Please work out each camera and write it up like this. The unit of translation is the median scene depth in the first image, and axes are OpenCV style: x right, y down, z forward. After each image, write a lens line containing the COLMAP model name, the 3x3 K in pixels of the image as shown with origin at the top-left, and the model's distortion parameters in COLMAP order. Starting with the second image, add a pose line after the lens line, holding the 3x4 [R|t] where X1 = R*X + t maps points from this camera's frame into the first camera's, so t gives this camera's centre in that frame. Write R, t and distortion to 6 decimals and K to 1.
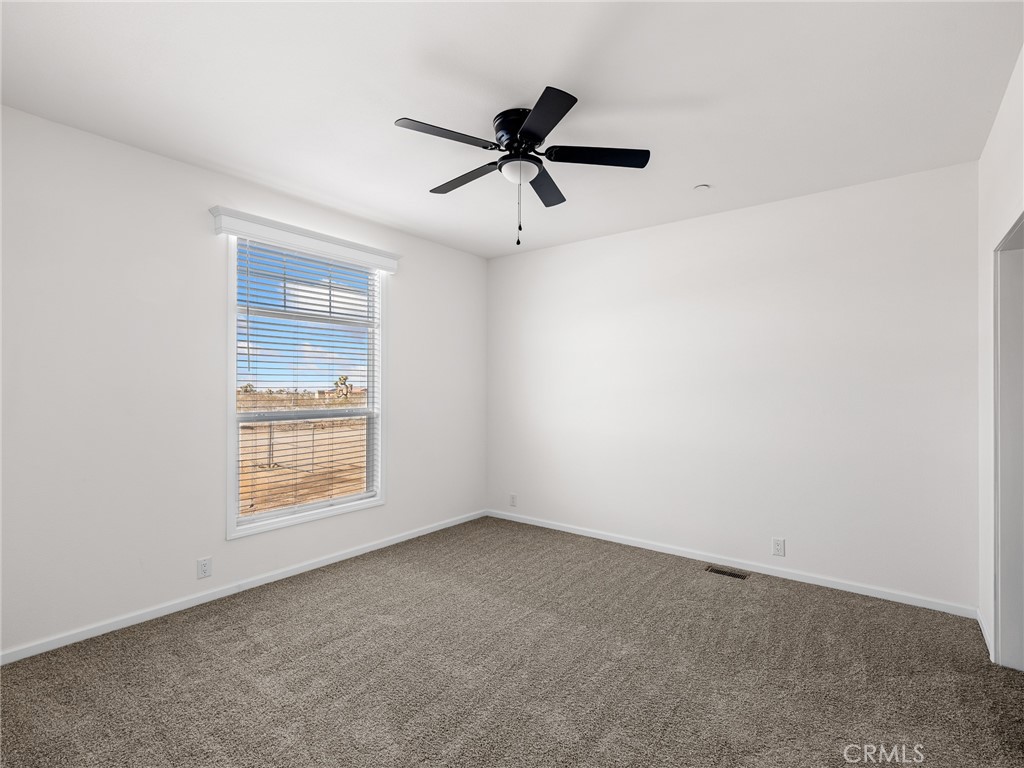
lens RADIAL K [[496.8, 0, 512.0], [0, 496.8, 384.0], [0, 0, 1]] dist [0.016703, -0.000391]
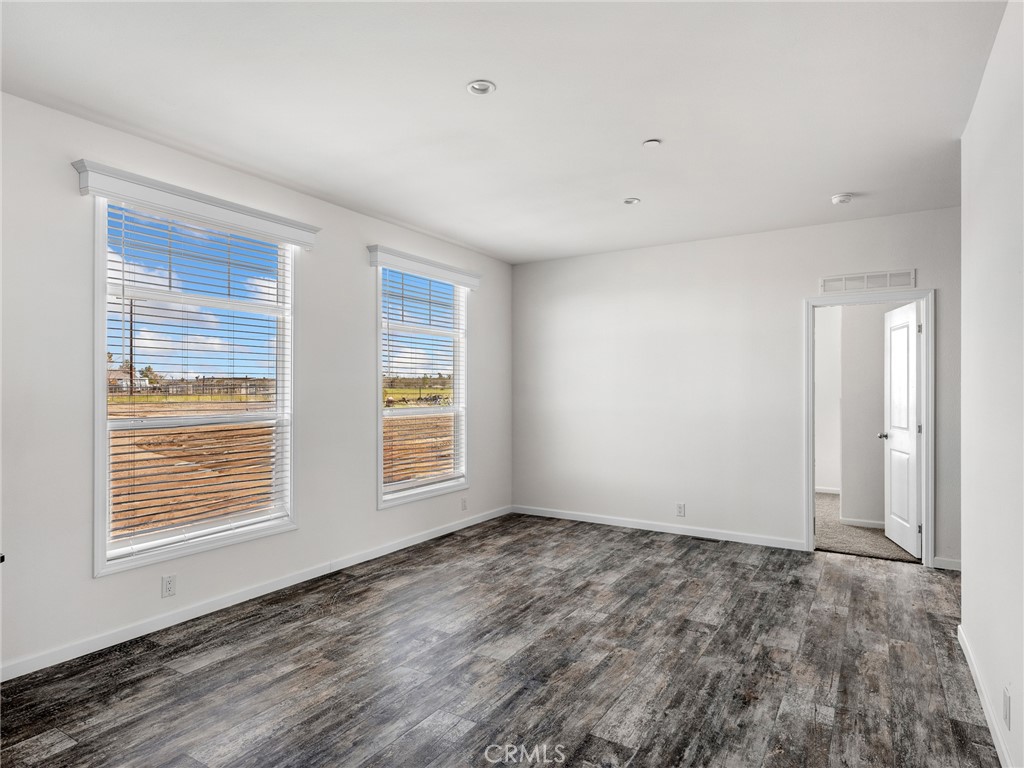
lens RADIAL K [[596.1, 0, 512.0], [0, 596.1, 384.0], [0, 0, 1]] dist [0.001327, 0.000453]
pose [[0.993844, 0.001296, 0.110783, -0.041677], [-0.001410, 0.999999, 0.000958, -0.000595], [-0.110782, -0.001108, 0.993844, -0.053841]]
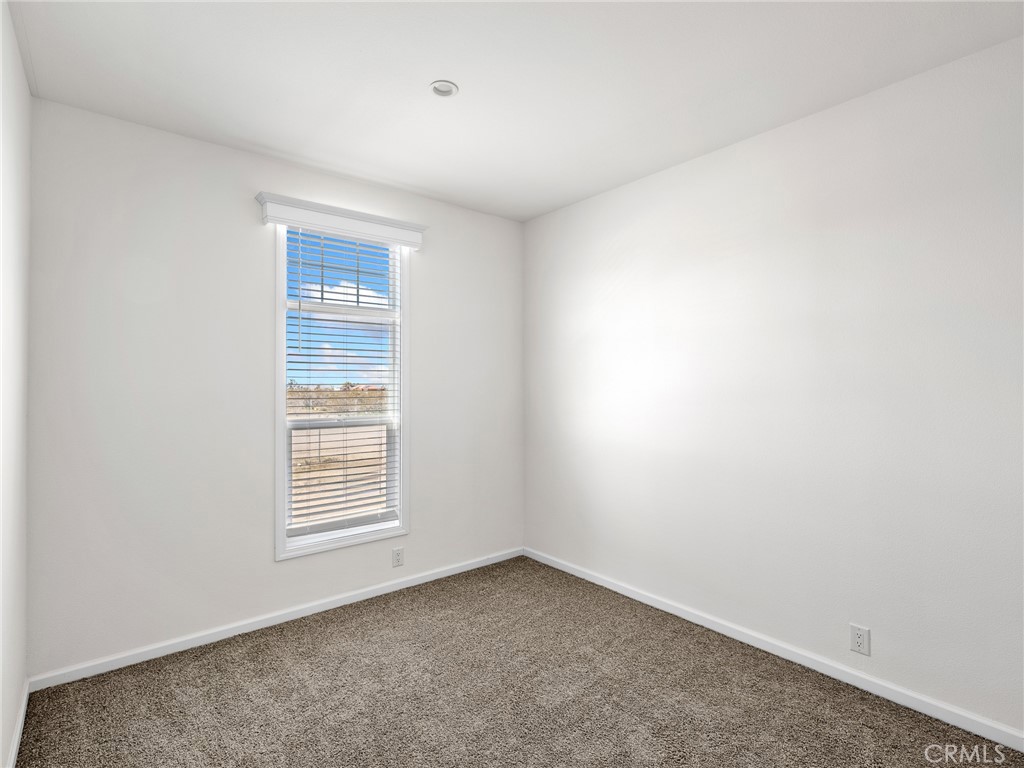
lens RADIAL K [[586.0, 0, 512.0], [0, 586.0, 384.0], [0, 0, 1]] dist [0.001451, 0.001305]
pose [[0.987187, -0.017004, -0.158659, 0.056301], [0.017022, 0.999854, -0.001247, 0.000978], [0.158657, -0.001470, 0.987333, 0.073202]]
